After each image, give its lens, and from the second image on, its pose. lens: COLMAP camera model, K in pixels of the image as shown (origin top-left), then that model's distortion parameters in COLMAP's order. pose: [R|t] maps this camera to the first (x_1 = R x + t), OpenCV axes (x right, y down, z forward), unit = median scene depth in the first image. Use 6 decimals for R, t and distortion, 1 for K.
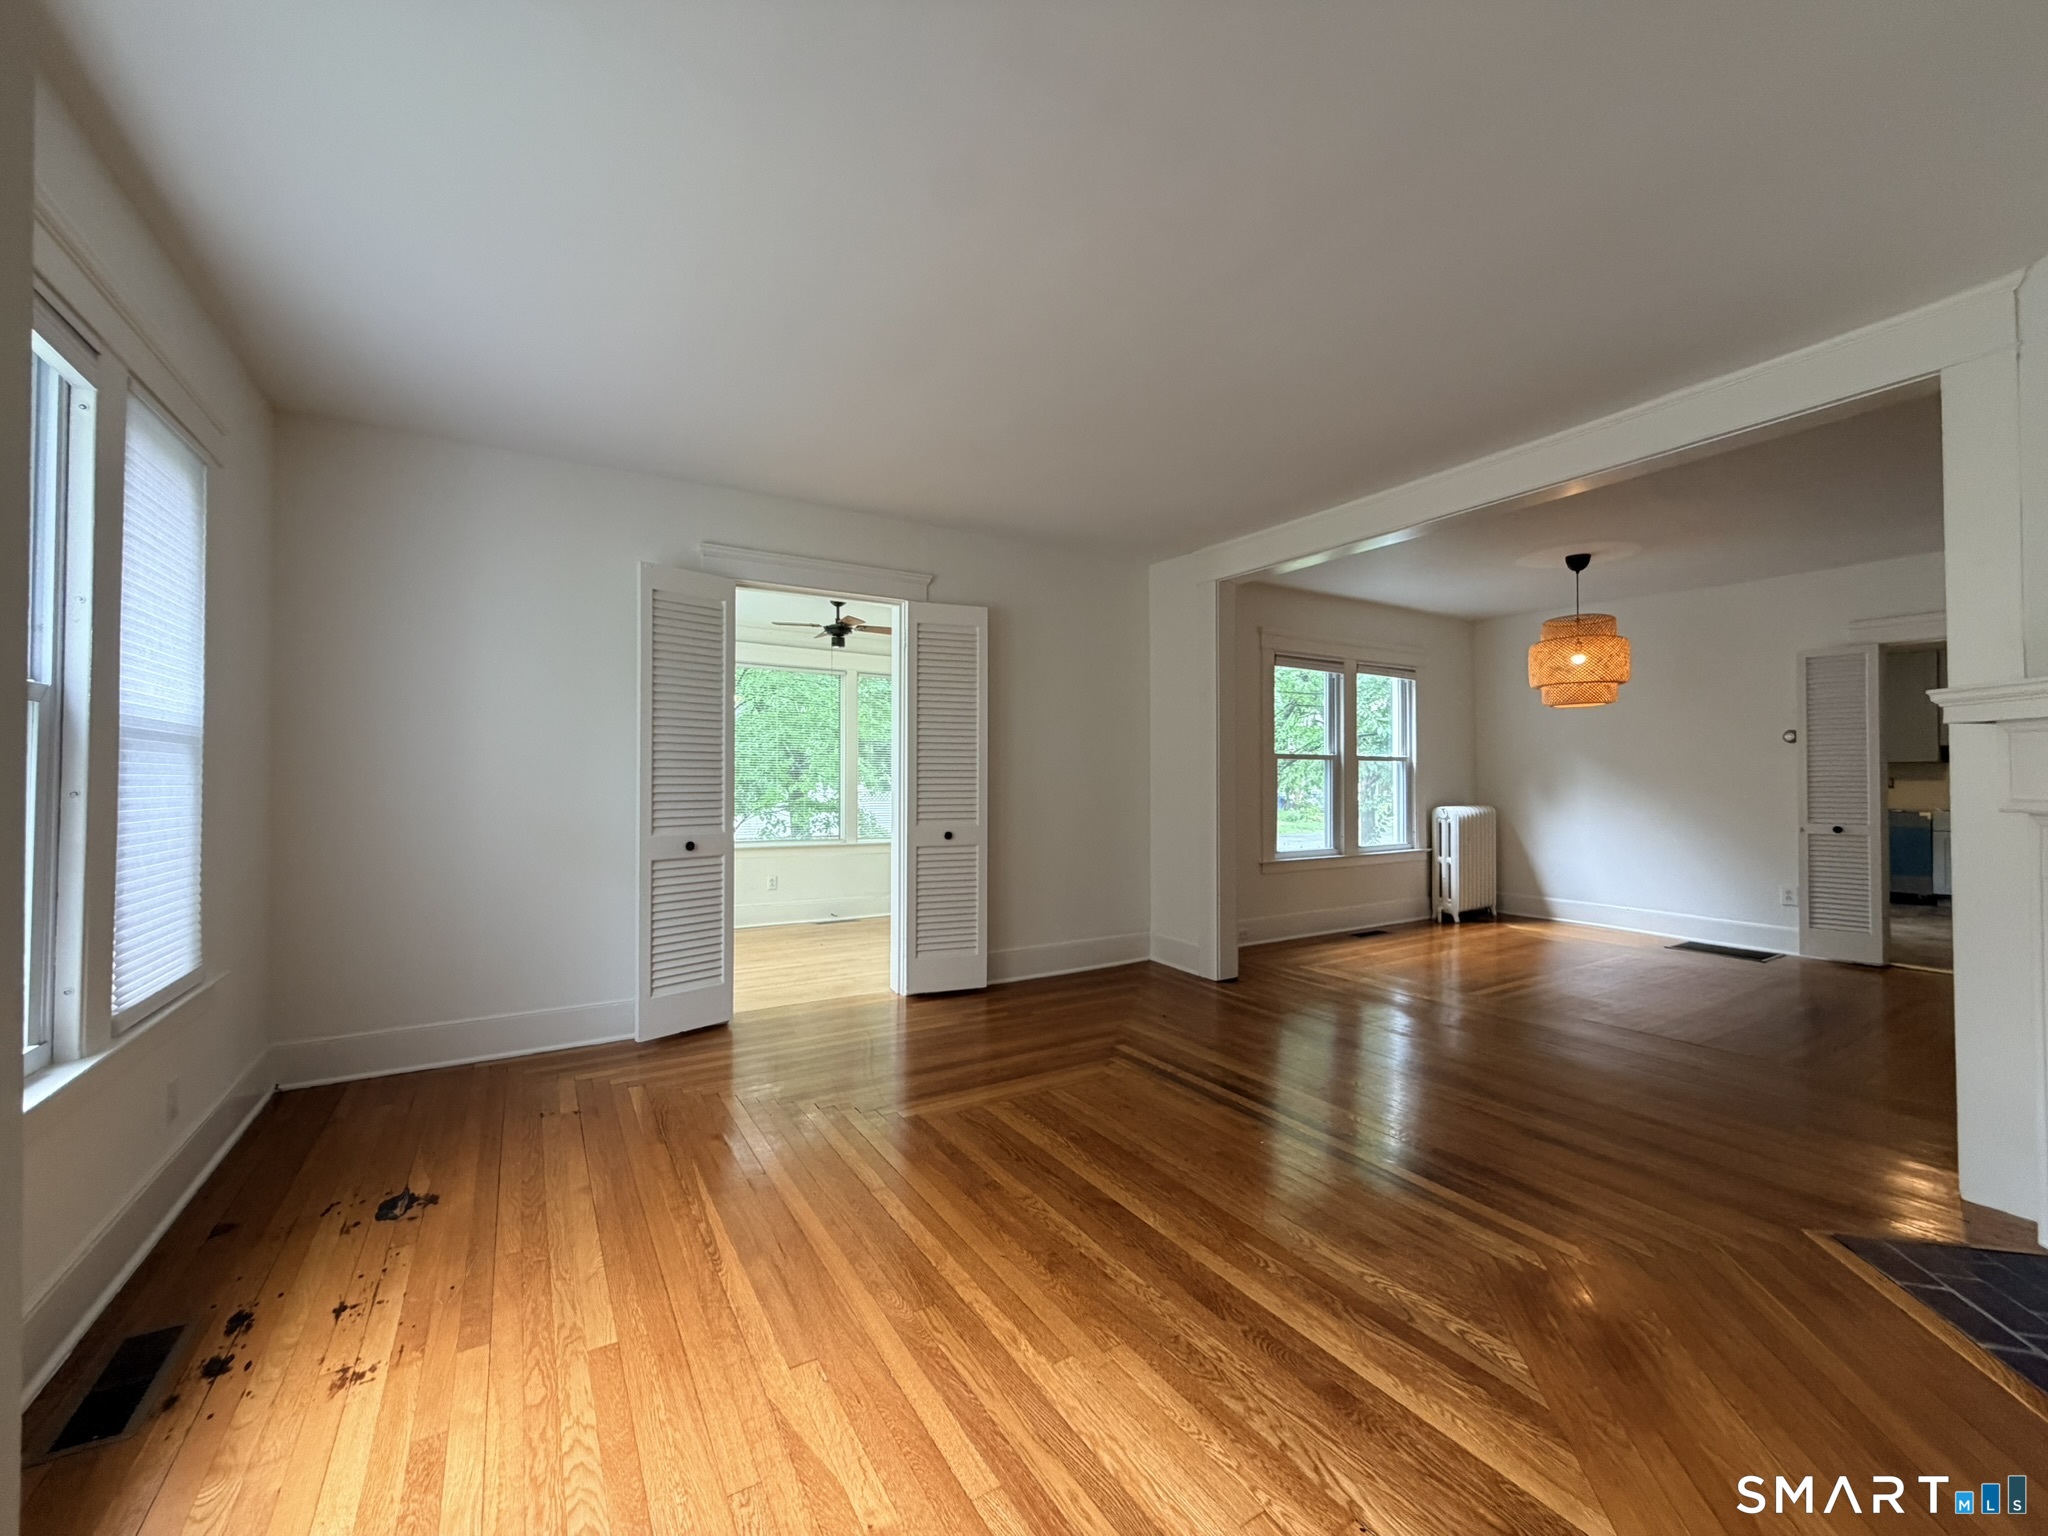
lens RADIAL K [[814.0, 0, 1016.1], [0, 814.0, 768.9], [0, 0, 1]] dist [-0.000730, -0.000028]
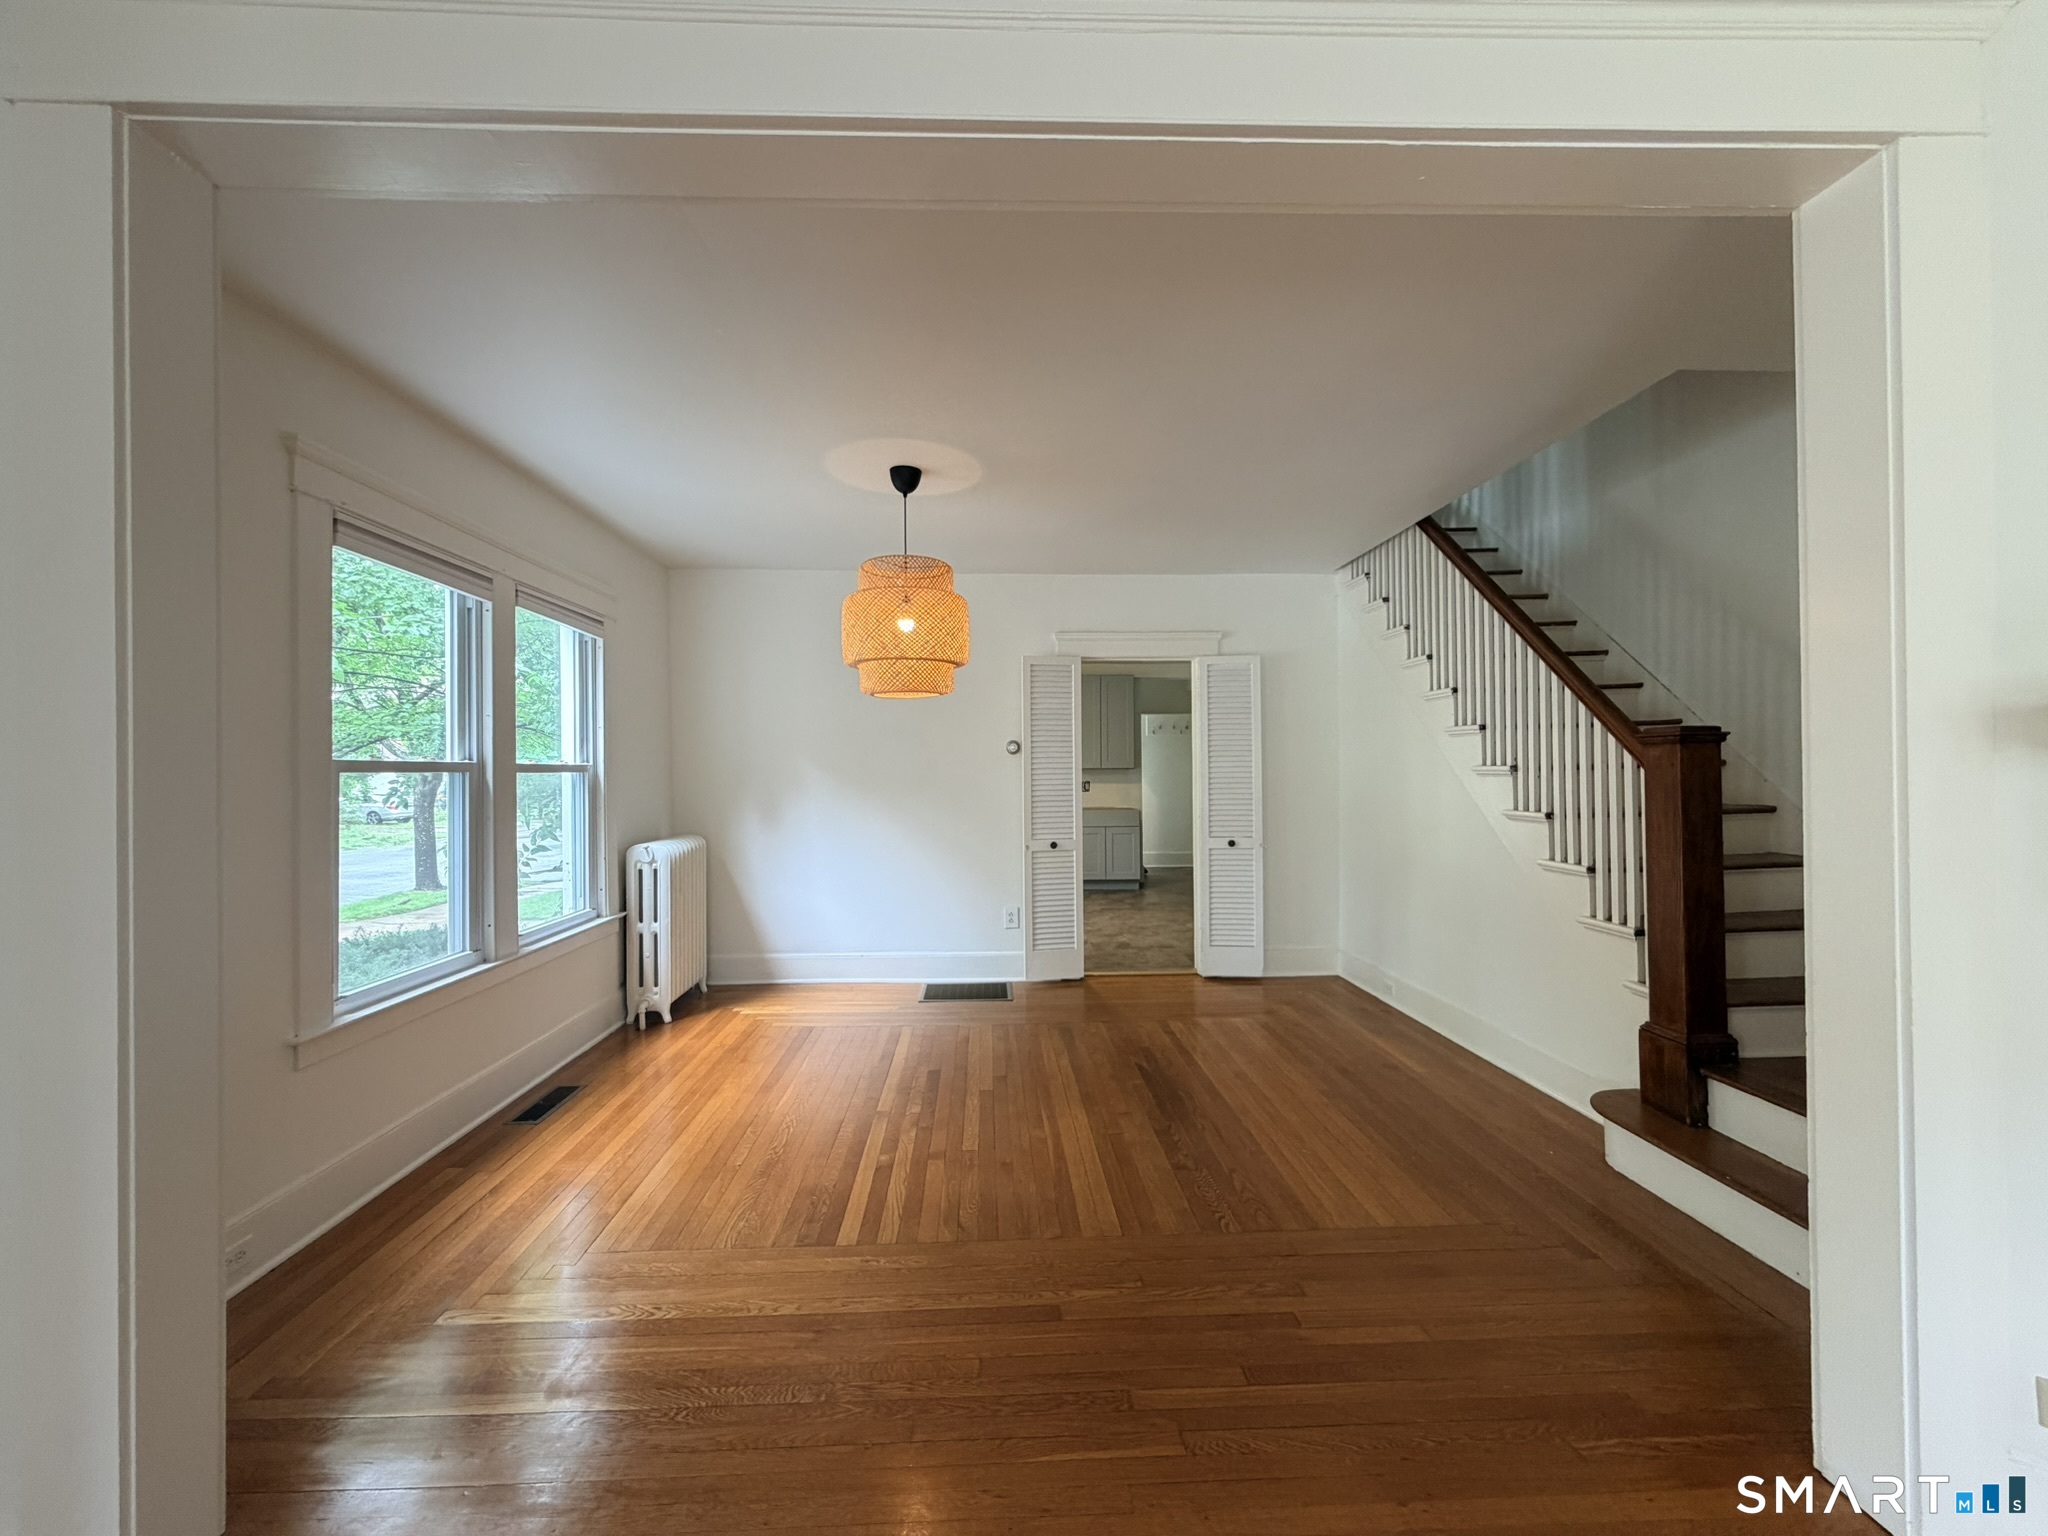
lens RADIAL K [[814.0, 0, 1016.1], [0, 814.0, 768.9], [0, 0, 1]] dist [-0.000730, -0.000028]
pose [[0.487456, 0.001542, 0.873146, 0.118495], [0.000248, 0.999998, -0.001905, -0.011391], [-0.873147, 0.001145, 0.487455, 0.464927]]
